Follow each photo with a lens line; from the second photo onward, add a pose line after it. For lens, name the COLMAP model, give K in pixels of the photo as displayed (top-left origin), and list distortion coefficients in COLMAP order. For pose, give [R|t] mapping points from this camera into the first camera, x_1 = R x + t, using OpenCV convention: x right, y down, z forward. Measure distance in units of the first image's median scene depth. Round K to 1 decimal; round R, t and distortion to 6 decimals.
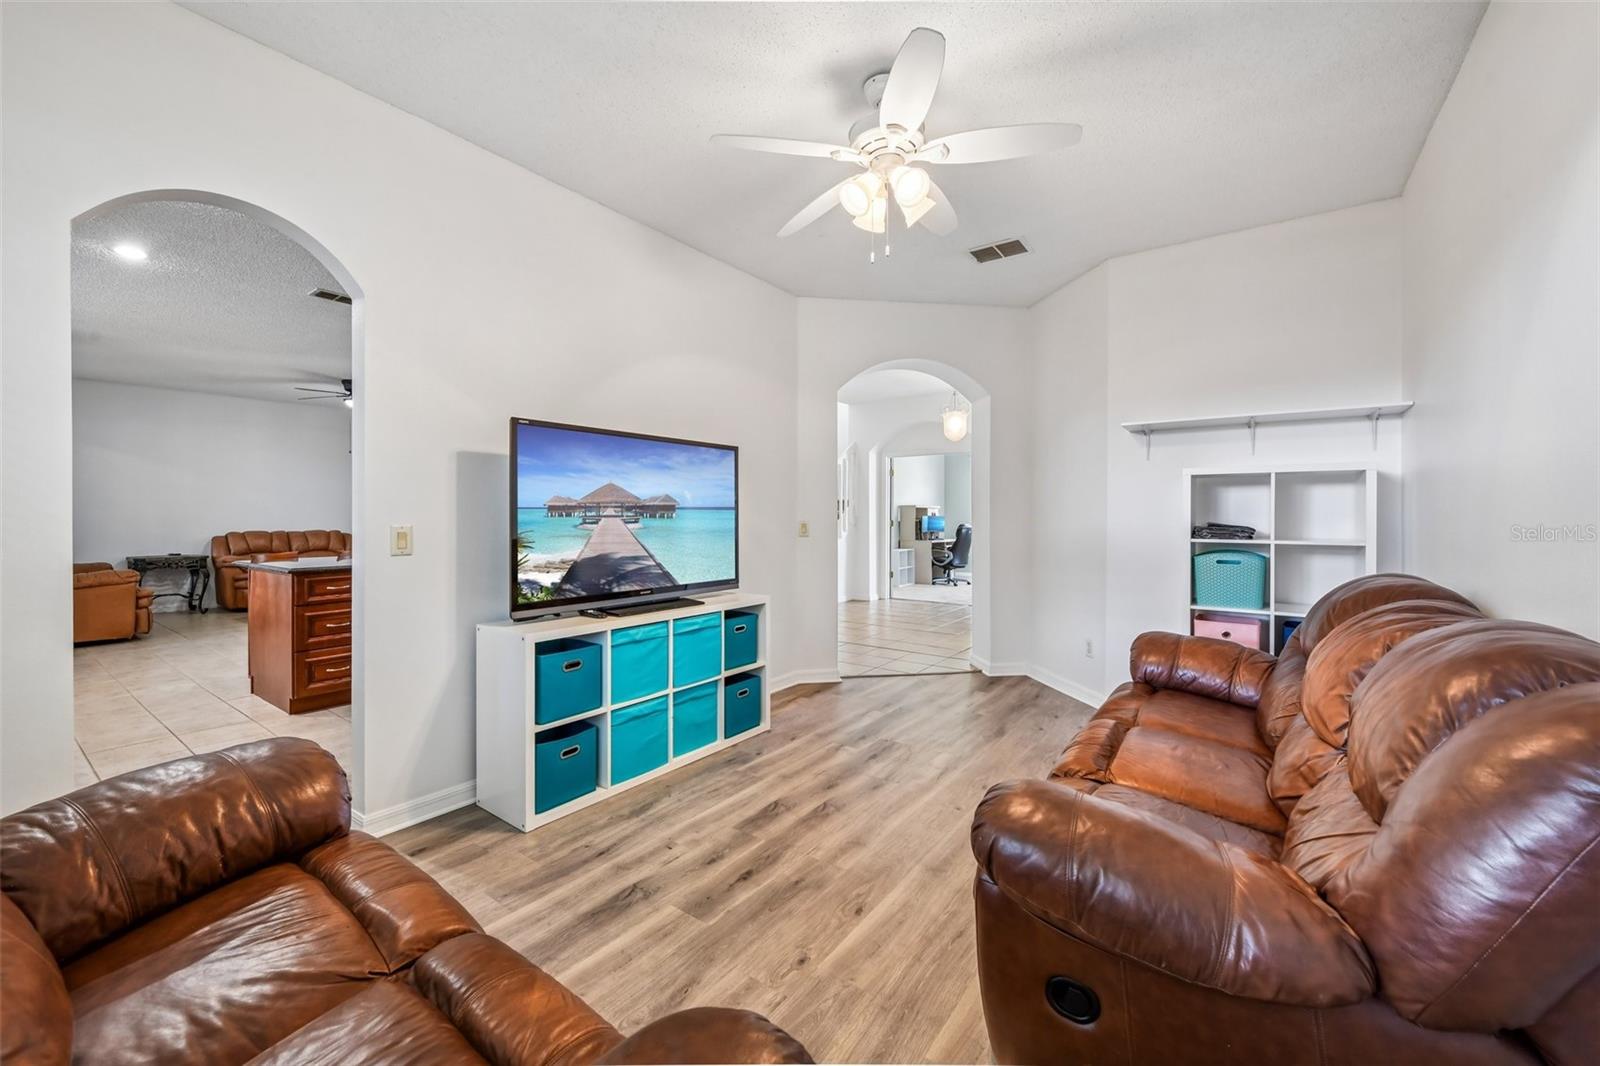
lens RADIAL K [[635.6, 0, 798.4], [0, 635.6, 523.4], [0, 0, 1]] dist [-0.002423, -0.000426]
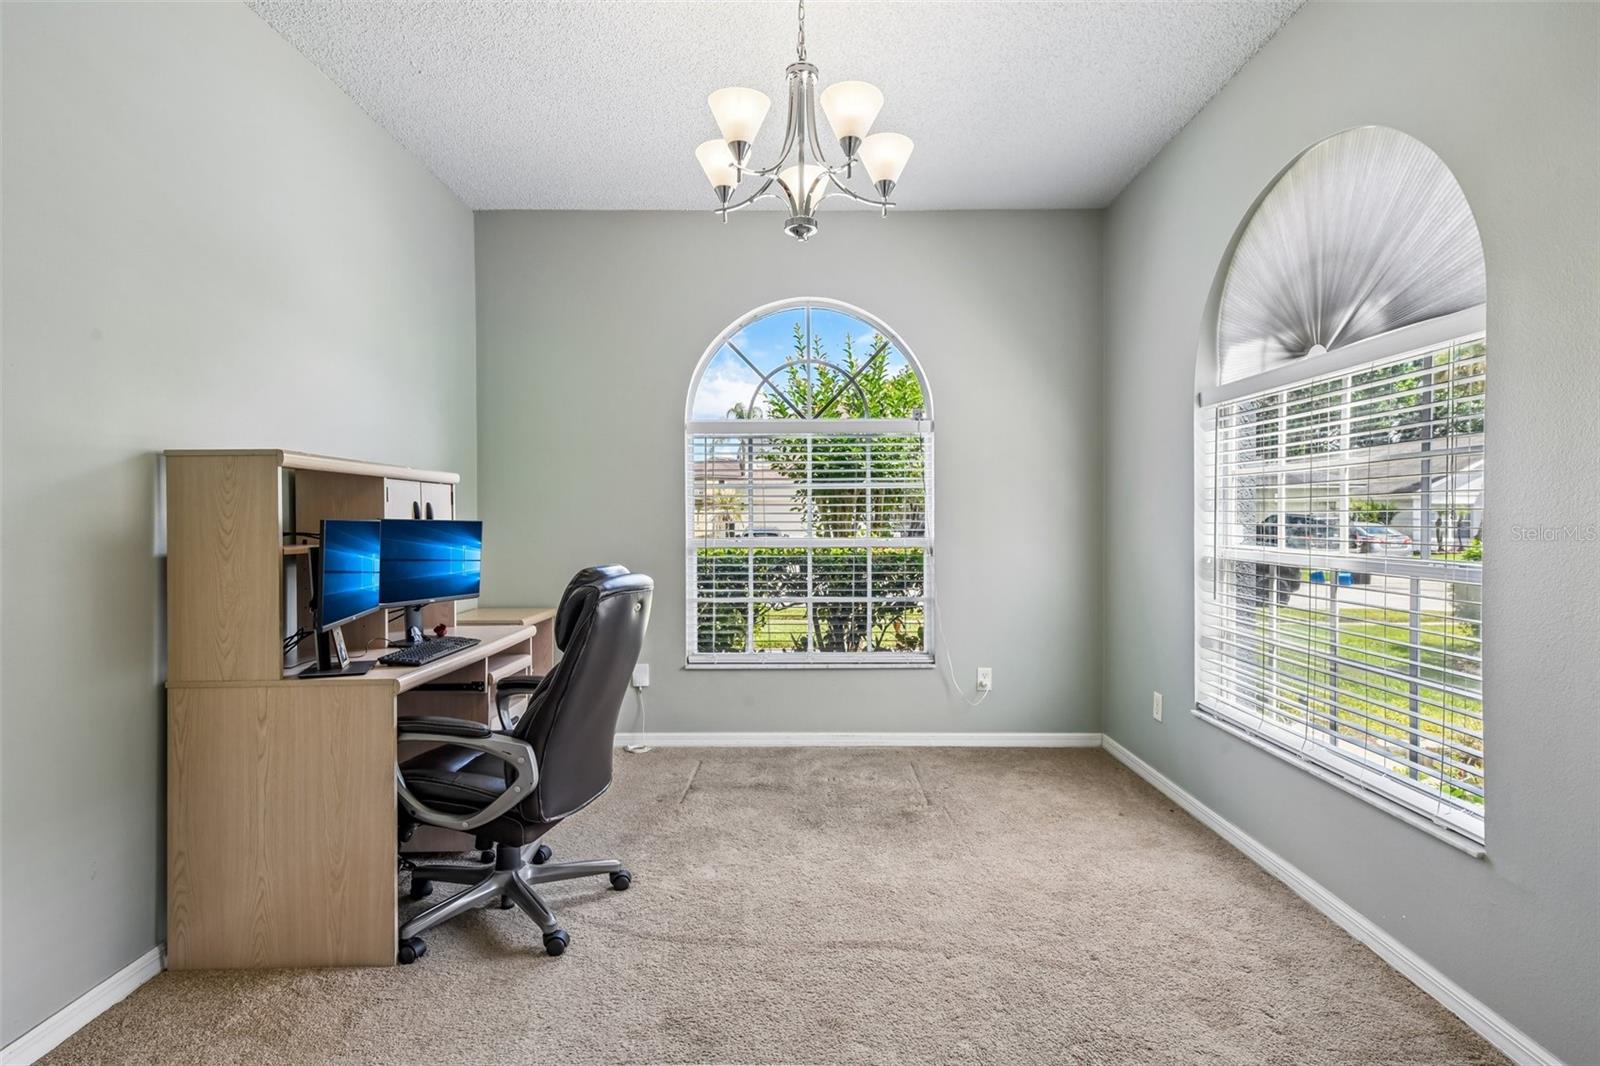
lens RADIAL K [[769.4, 0, 800.7], [0, 769.4, 528.7], [0, 0, 1]] dist [0.017571, -0.001124]
pose [[0.810875, 0.000563, 0.585219, 0.176086], [0.000984, 0.999997, -0.002325, -0.009363], [-0.585219, 0.002461, 0.810872, 0.776110]]
